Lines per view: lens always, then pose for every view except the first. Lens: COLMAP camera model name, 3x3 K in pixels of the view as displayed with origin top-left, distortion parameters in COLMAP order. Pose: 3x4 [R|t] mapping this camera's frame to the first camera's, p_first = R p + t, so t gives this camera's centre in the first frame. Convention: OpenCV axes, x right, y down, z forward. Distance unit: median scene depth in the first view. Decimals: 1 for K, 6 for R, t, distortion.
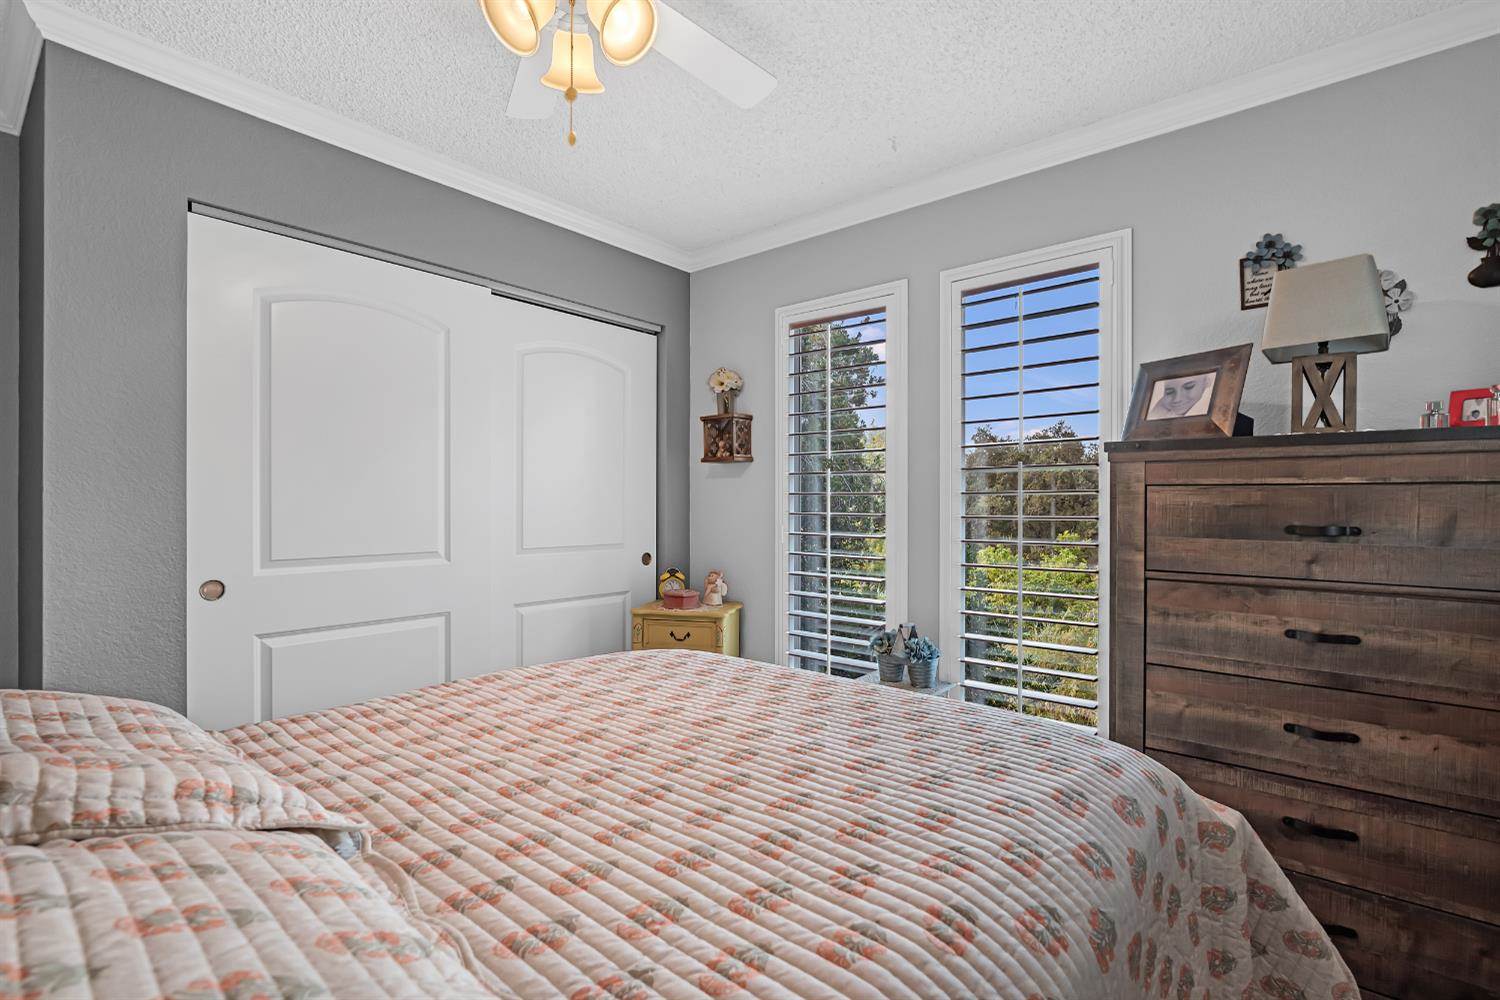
lens RADIAL K [[703.0, 0, 750.0], [0, 703.0, 500.0], [0, 0, 1]] dist [-0.001487, -0.000326]
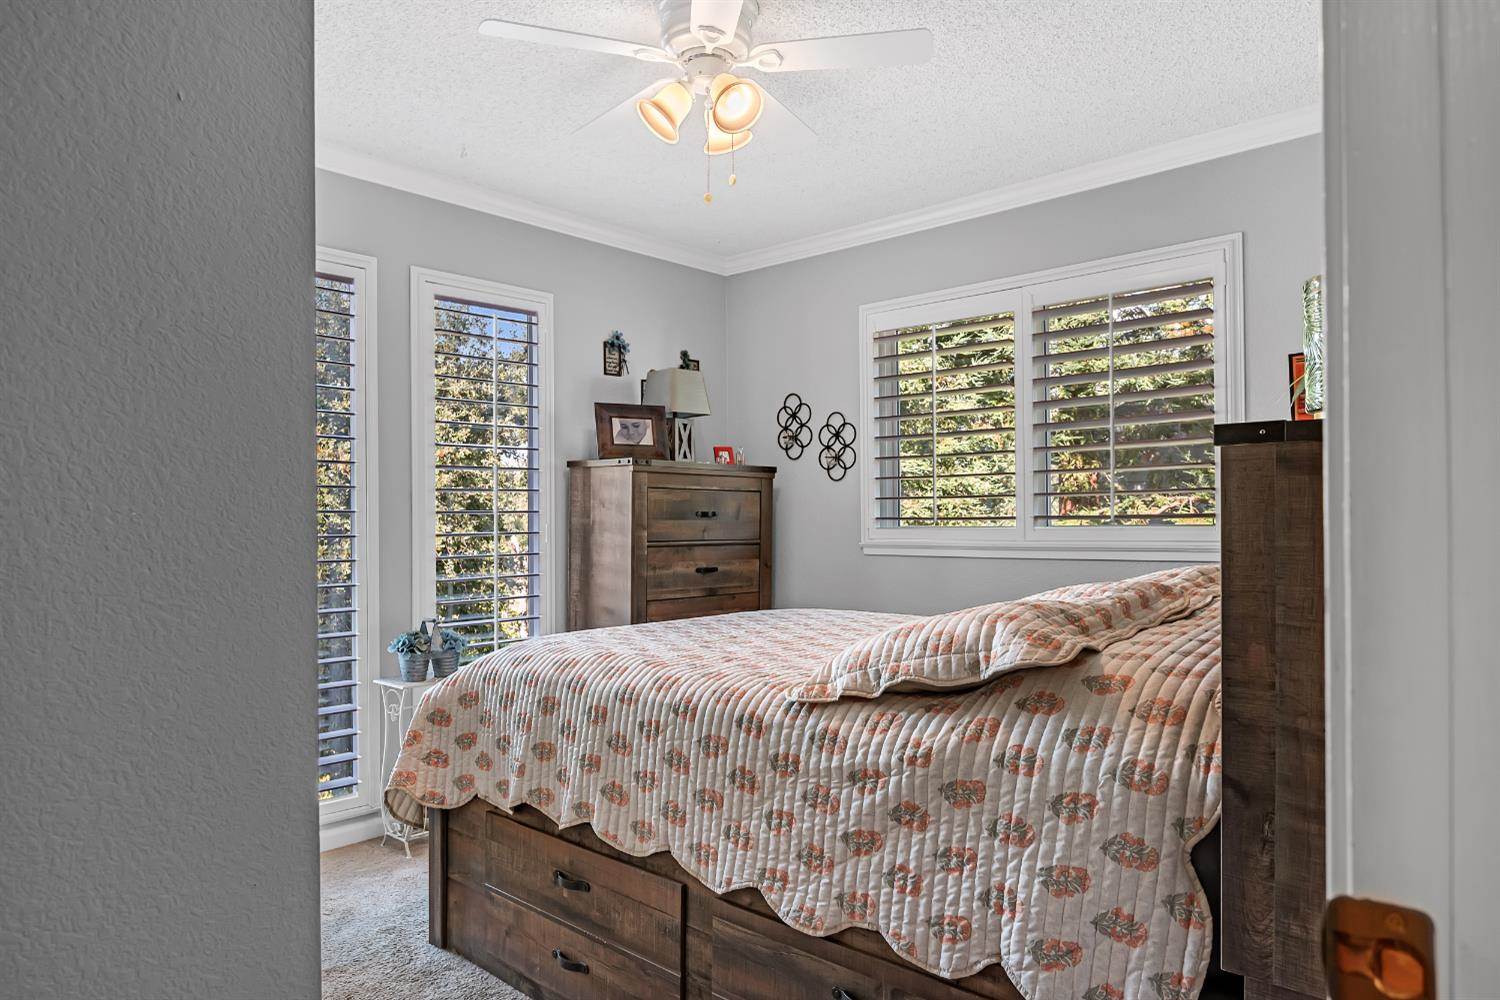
lens RADIAL K [[897.0, 0, 750.0], [0, 897.0, 500.0], [0, 0, 1]] dist [-0.003642, -0.001939]
pose [[0.029480, 0.012605, 0.999486, -1.478994], [-0.003304, 0.999916, -0.012513, 0.032238], [-0.999560, -0.002933, 0.029519, 0.737207]]
